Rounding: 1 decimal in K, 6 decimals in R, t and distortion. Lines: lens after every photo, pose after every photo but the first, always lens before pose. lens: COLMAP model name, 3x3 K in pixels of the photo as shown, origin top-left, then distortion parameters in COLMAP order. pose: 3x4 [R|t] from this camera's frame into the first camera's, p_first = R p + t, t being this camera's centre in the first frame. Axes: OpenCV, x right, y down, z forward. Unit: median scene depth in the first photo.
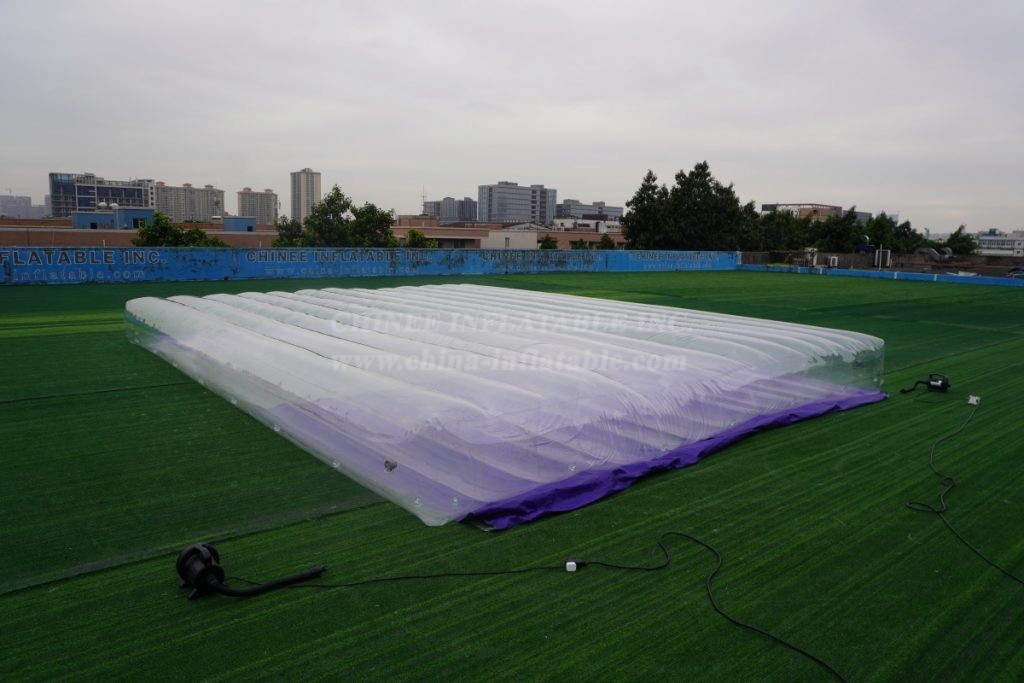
lens RADIAL K [[683.9, 0, 512.6], [0, 683.9, 343.0], [0, 0, 1]] dist [-0.045641, 0.017219]
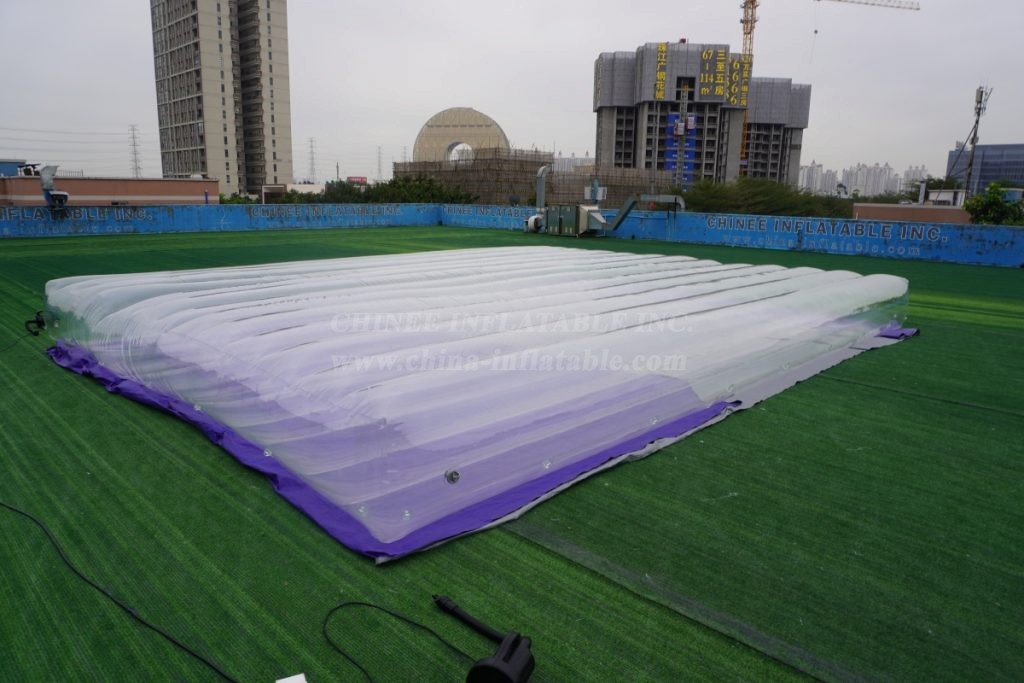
lens RADIAL K [[683.9, 0, 508.1], [0, 683.9, 343.5], [0, 0, 1]] dist [-0.045641, 0.017219]
pose [[0.105546, 0.190979, -0.975903, 0.344058], [-0.169014, 0.970551, 0.171652, -0.046601], [0.979946, 0.146824, 0.134716, 0.372181]]
